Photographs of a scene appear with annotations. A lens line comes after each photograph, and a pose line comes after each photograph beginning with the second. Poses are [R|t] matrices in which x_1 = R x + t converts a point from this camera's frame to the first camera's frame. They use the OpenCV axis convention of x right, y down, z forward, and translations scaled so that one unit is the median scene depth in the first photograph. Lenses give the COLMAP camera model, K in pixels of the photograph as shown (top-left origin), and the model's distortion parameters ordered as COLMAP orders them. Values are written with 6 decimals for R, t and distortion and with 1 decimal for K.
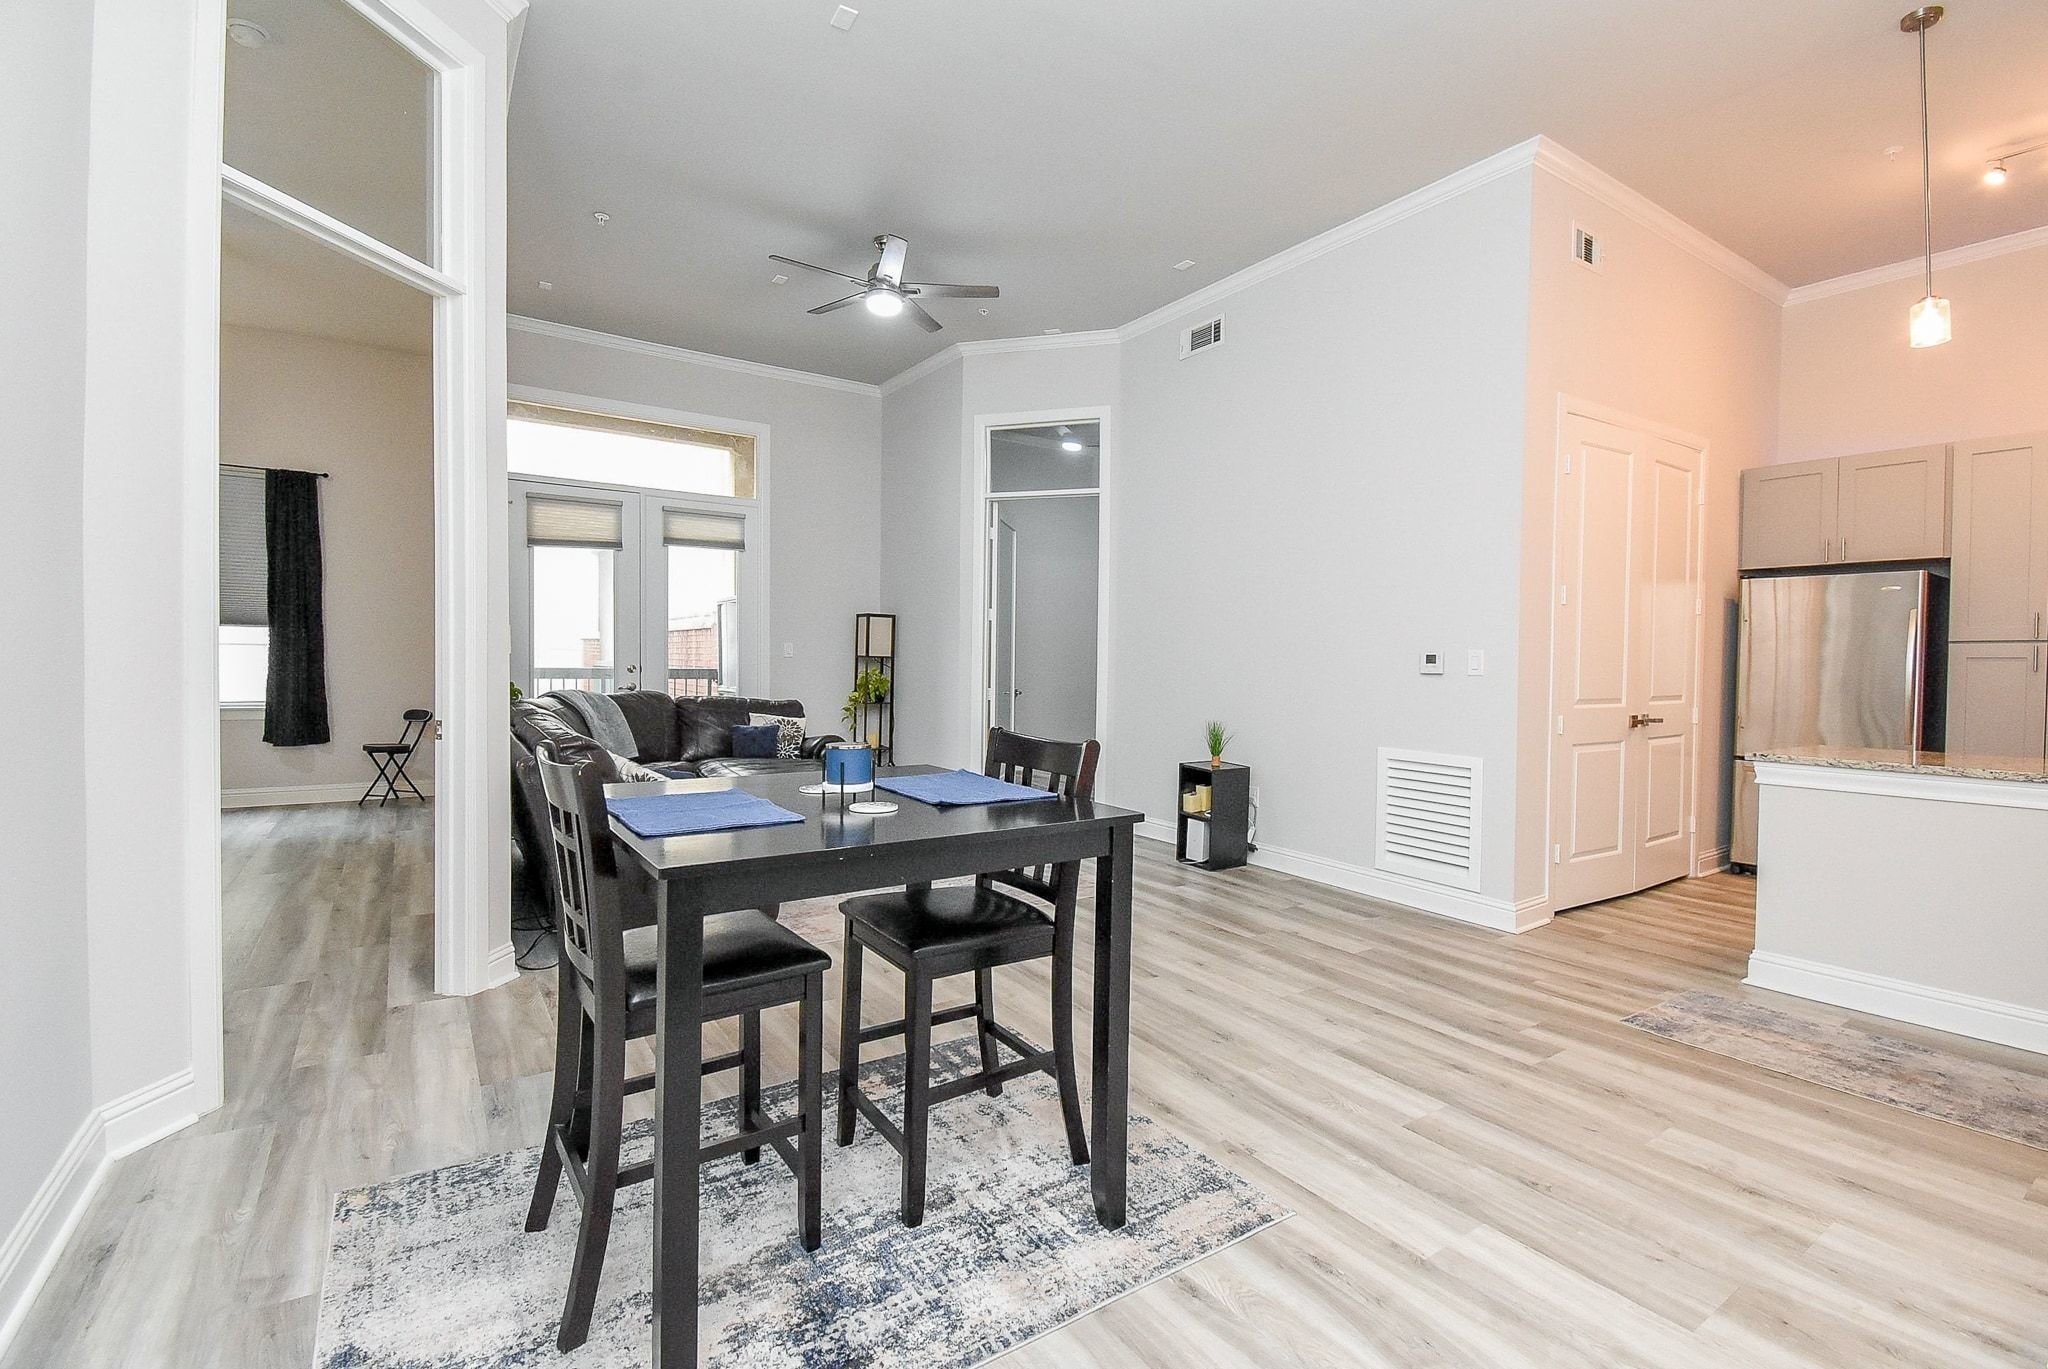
lens RADIAL K [[935.6, 0, 1082.7], [0, 935.6, 685.4], [0, 0, 1]] dist [0.004413, -0.008497]
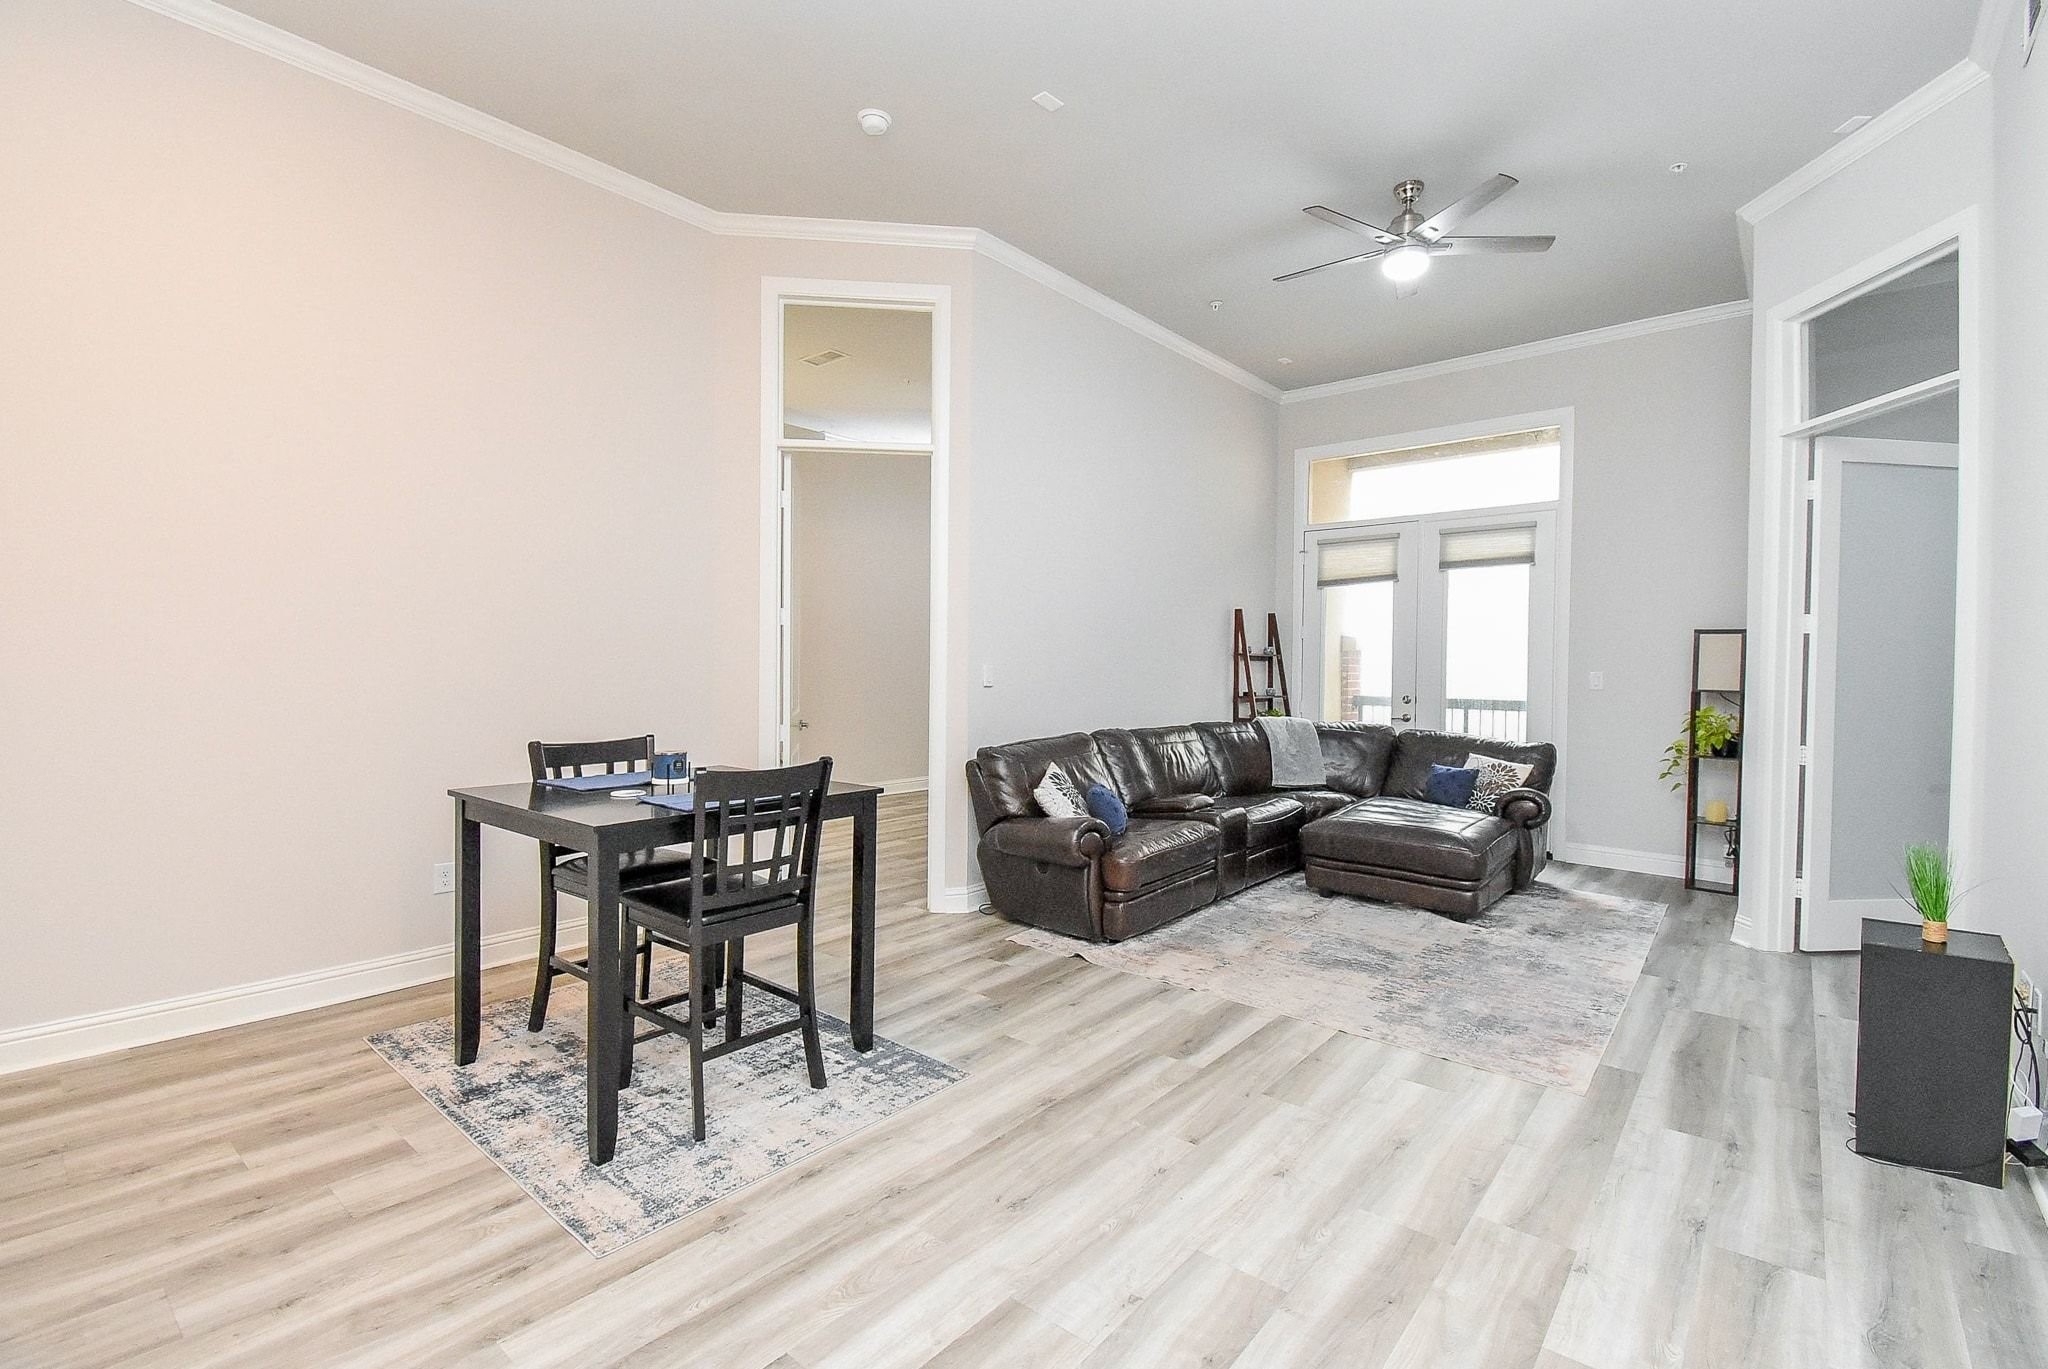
lens RADIAL K [[935.6, 0, 983.2], [0, 935.6, 680.1], [0, 0, 1]] dist [0.004413, -0.008497]
pose [[0.214685, 0.005268, -0.976669, 0.412153], [-0.032274, 0.999478, -0.001703, -0.022905], [0.976150, 0.031887, 0.214742, 0.370153]]
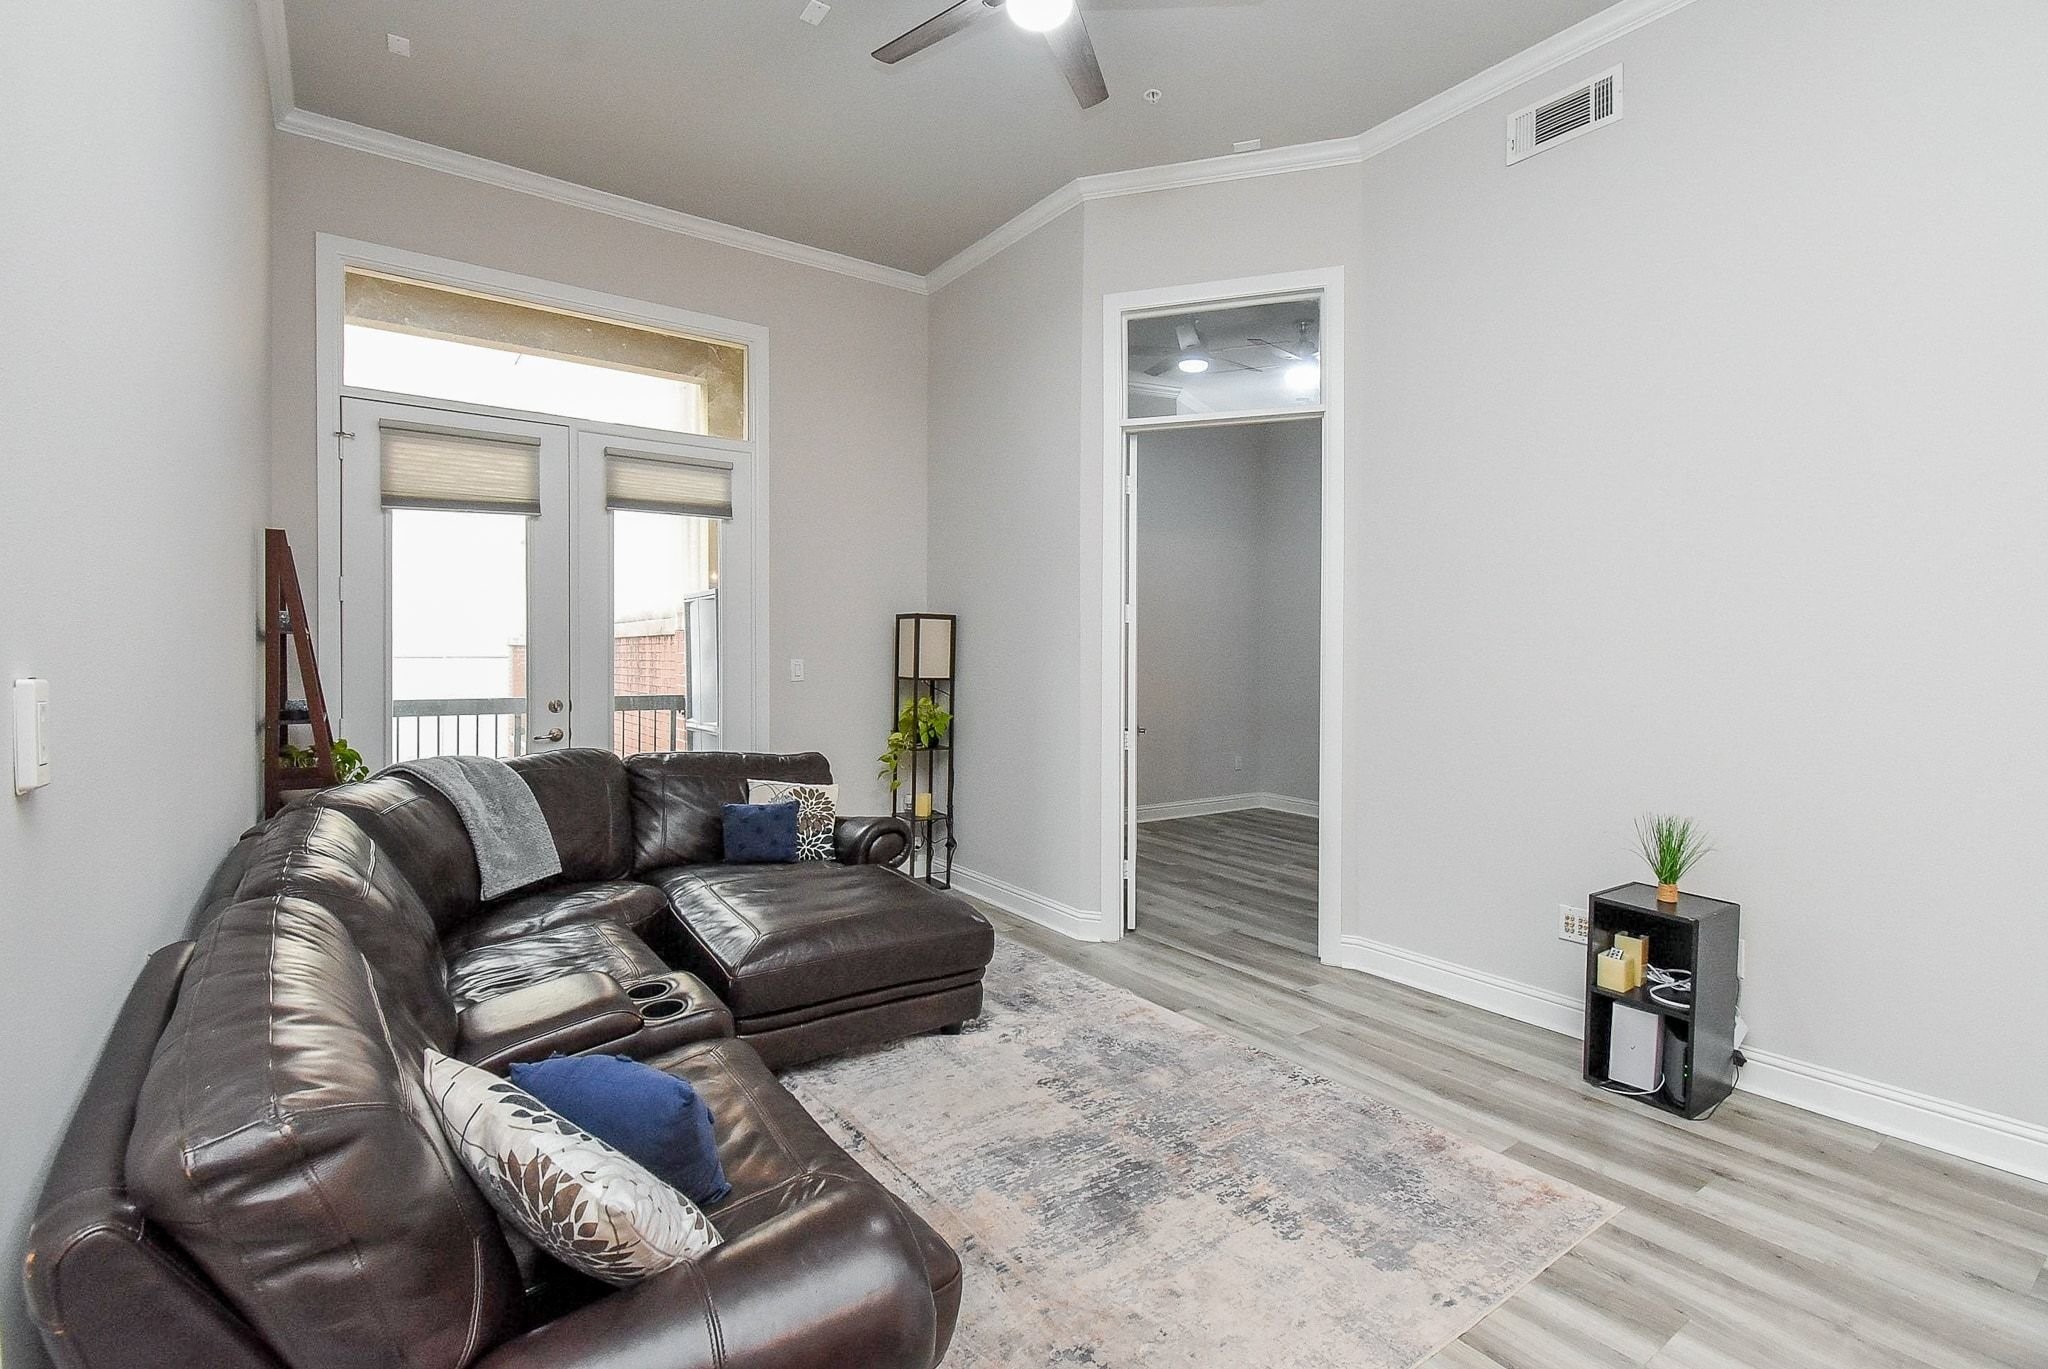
lens RADIAL K [[935.6, 0, 1022.7], [0, 935.6, 668.1], [0, 0, 1]] dist [0.004413, -0.008497]
pose [[0.999945, -0.009005, -0.005297, -0.176443], [0.008921, 0.999836, -0.015740, -0.032136], [0.005438, 0.015692, 0.999862, 0.398986]]
